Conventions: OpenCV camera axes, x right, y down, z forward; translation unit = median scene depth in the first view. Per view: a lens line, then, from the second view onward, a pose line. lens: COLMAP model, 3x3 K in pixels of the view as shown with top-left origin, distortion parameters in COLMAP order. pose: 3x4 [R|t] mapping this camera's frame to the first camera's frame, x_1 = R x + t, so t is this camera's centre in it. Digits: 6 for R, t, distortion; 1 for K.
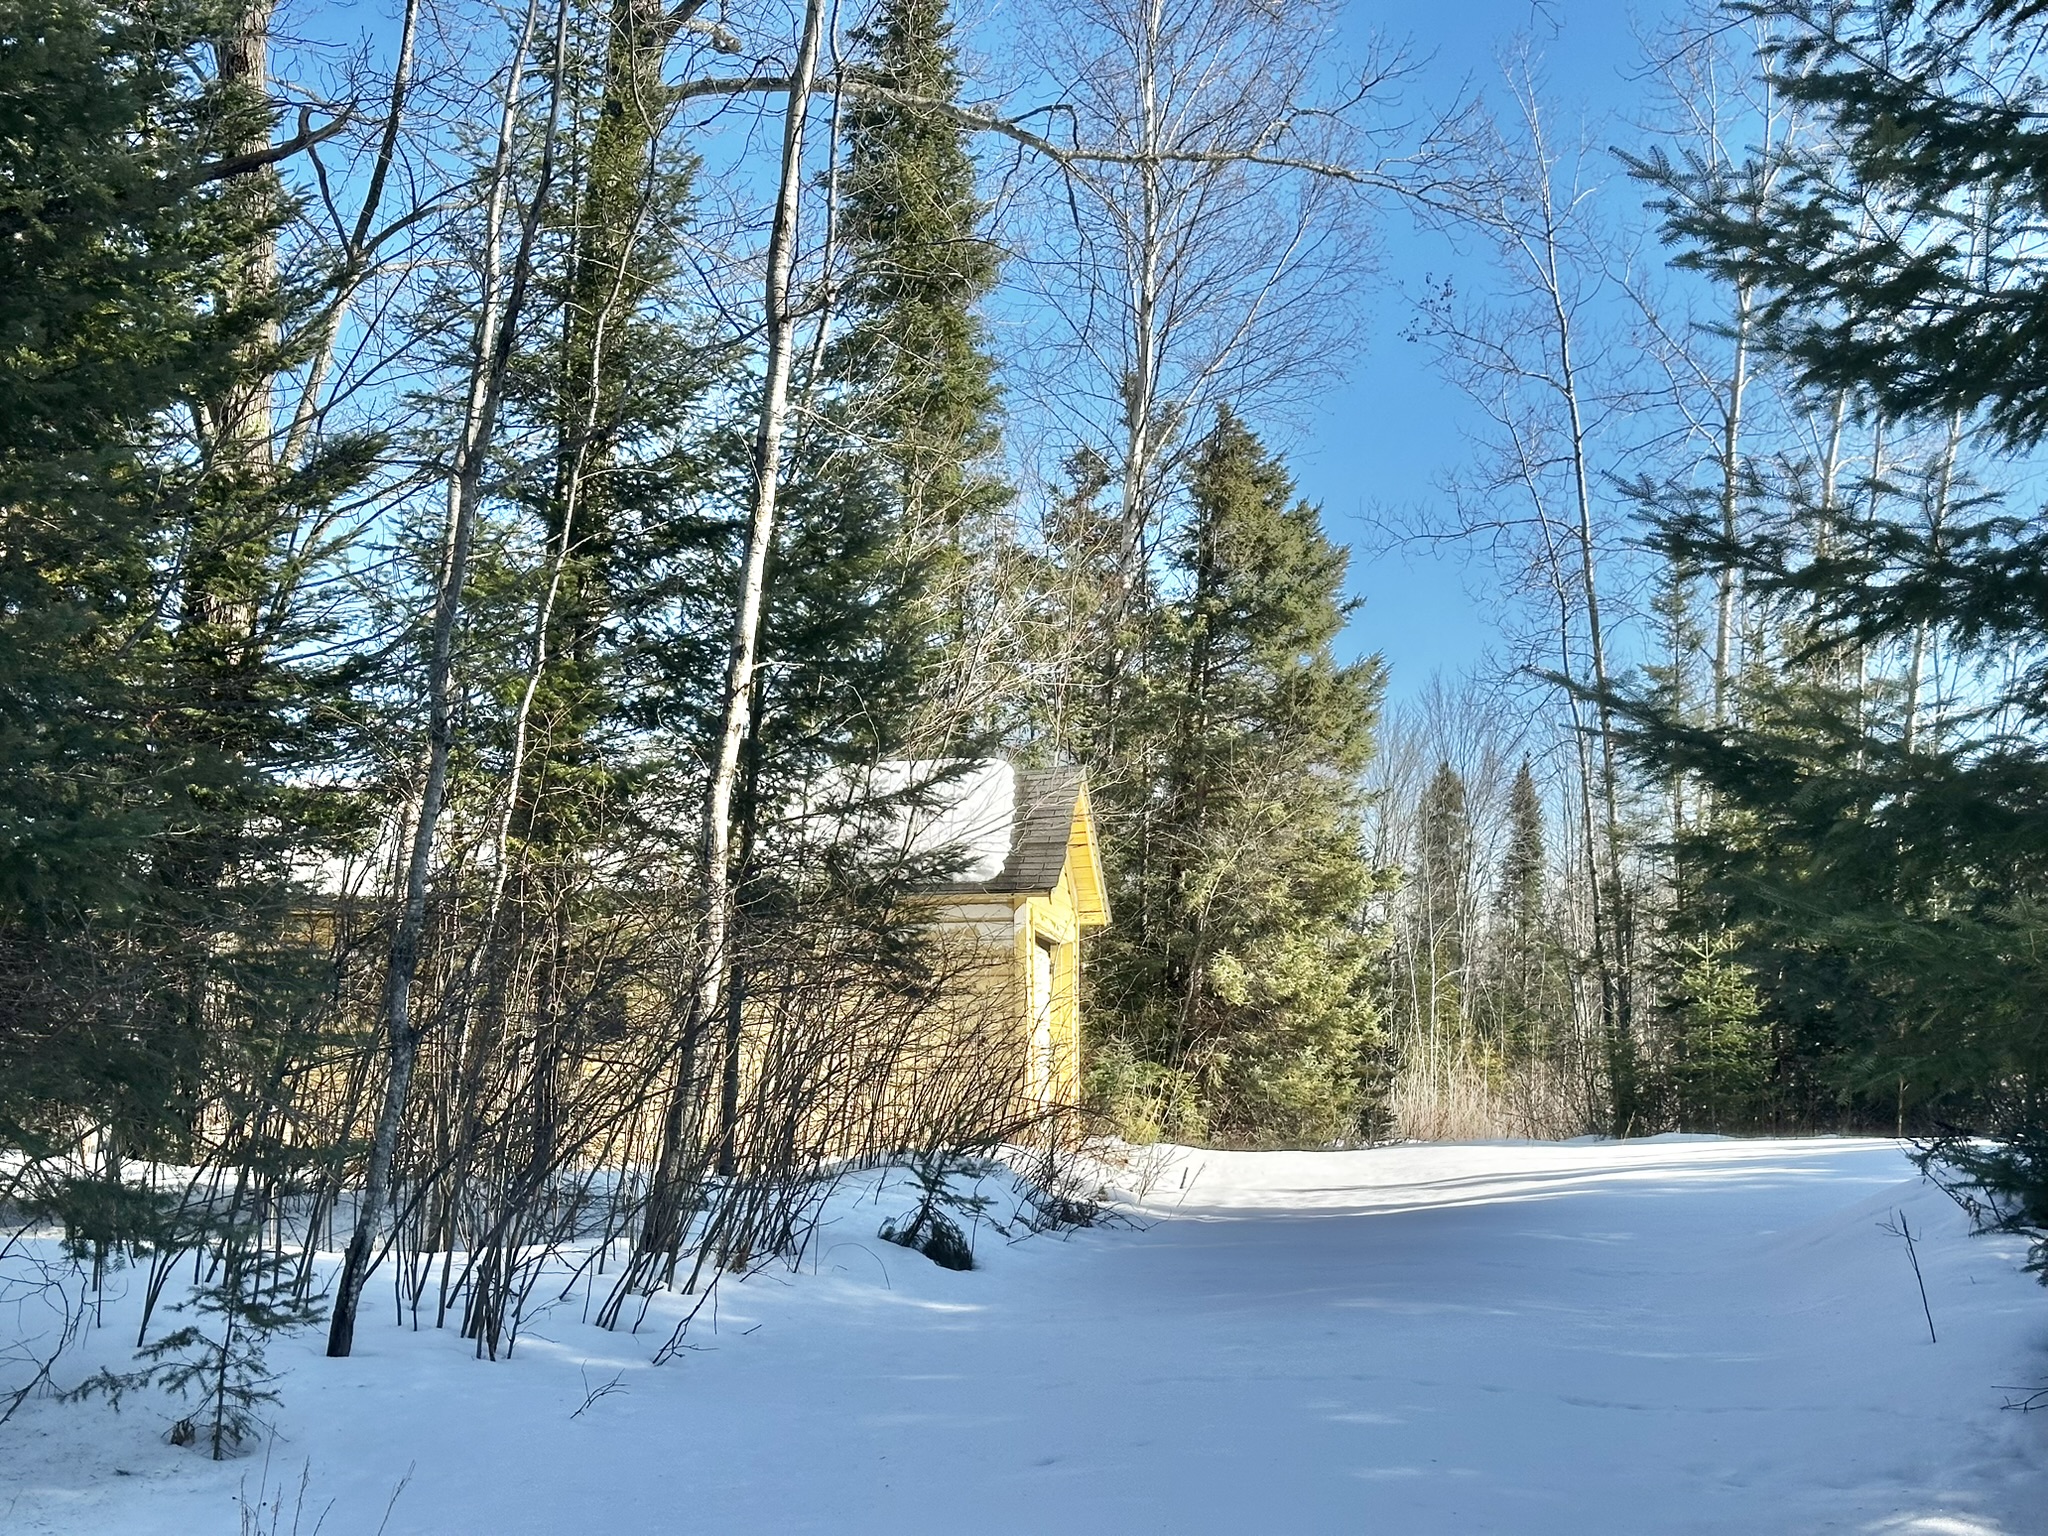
lens RADIAL K [[2868.4, 0, 1023.5], [0, 2868.4, 767.4], [0, 0, 1]] dist [0.114182, 0.000000]
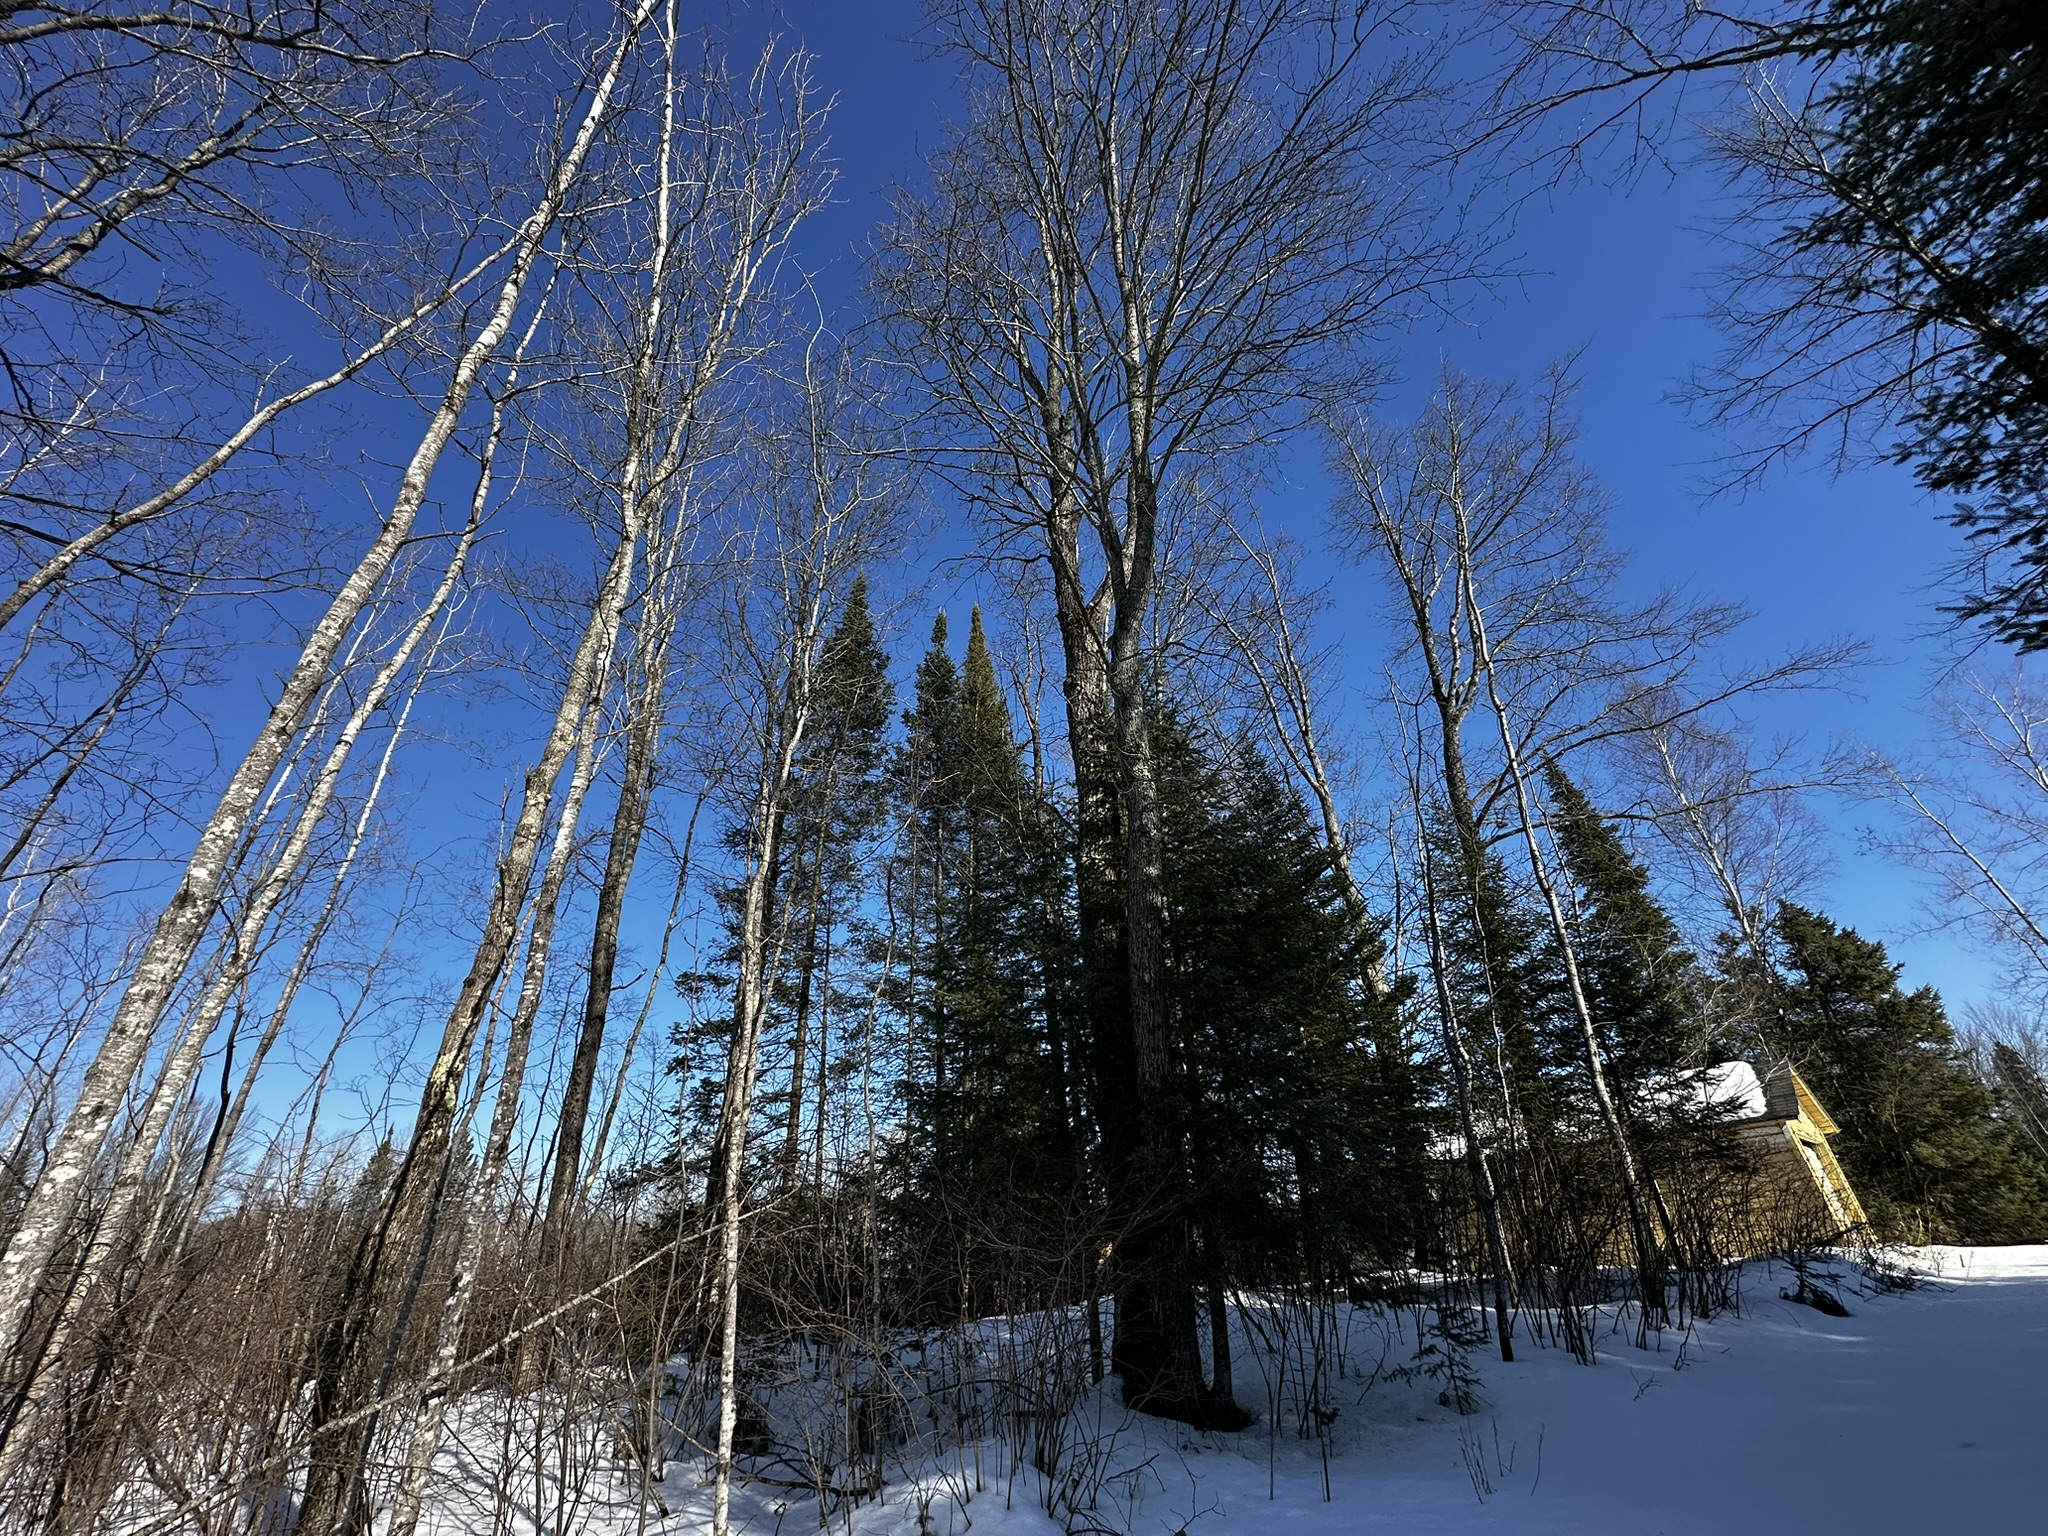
lens RADIAL K [[816.7, 0, 1022.9], [0, 816.7, 762.9], [0, 0, 1]] dist [-0.002945, -0.000071]
pose [[0.754929, -0.377575, -0.536209, -0.002781], [0.117412, 0.882238, -0.455929, 0.025490], [0.645211, 0.281236, 0.710359, 0.121653]]
